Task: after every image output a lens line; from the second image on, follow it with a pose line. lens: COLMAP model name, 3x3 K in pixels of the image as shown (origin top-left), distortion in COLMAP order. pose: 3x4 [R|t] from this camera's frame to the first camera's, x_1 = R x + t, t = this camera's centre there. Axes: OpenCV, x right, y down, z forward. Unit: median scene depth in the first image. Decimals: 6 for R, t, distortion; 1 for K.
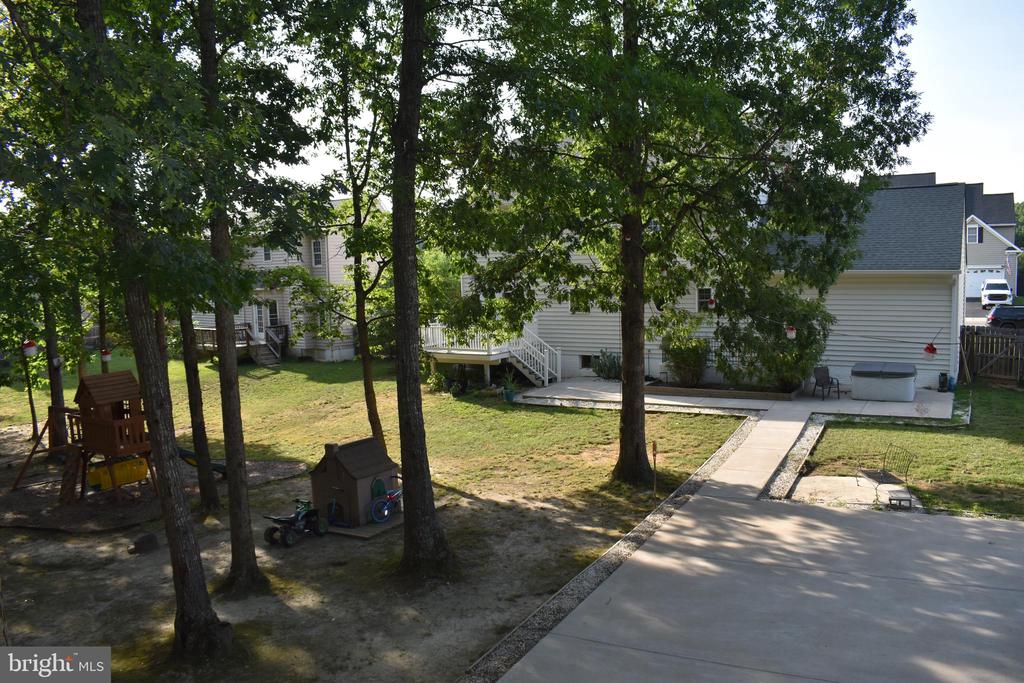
lens RADIAL K [[811.3, 0, 511.5], [0, 811.3, 340.1], [0, 0, 1]] dist [-0.089612, -0.000712]
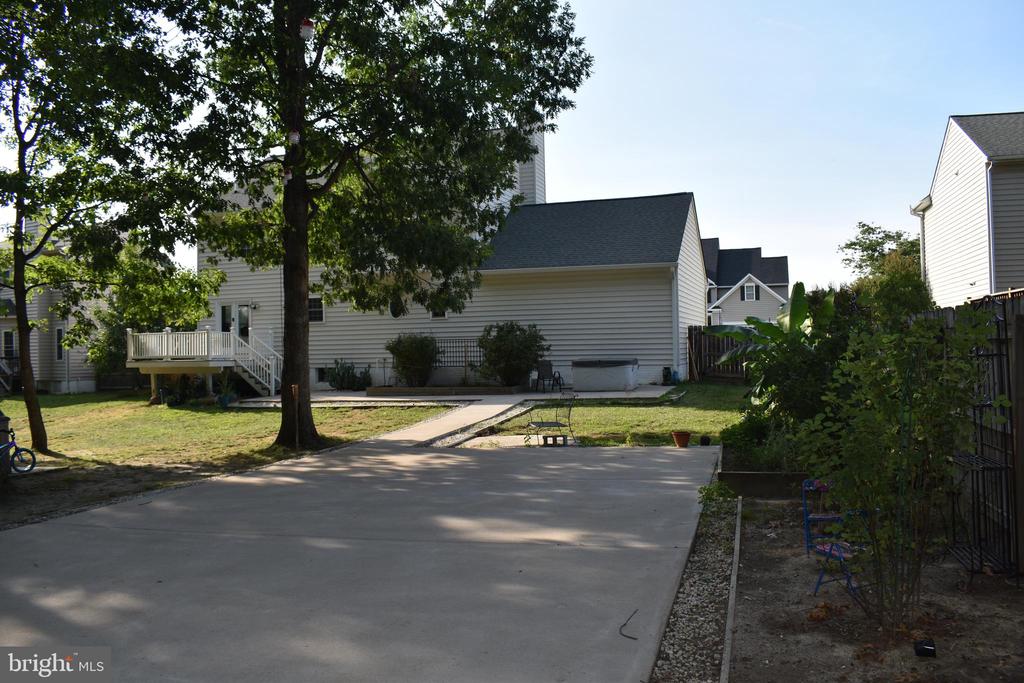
lens RADIAL K [[811.3, 0, 511.2], [0, 811.3, 342.6], [0, 0, 1]] dist [-0.089612, -0.000712]
pose [[0.979767, 0.009757, 0.199905, 0.147486], [0.011499, 0.994417, -0.104893, 0.112052], [-0.199812, 0.105069, 0.974185, 0.043121]]
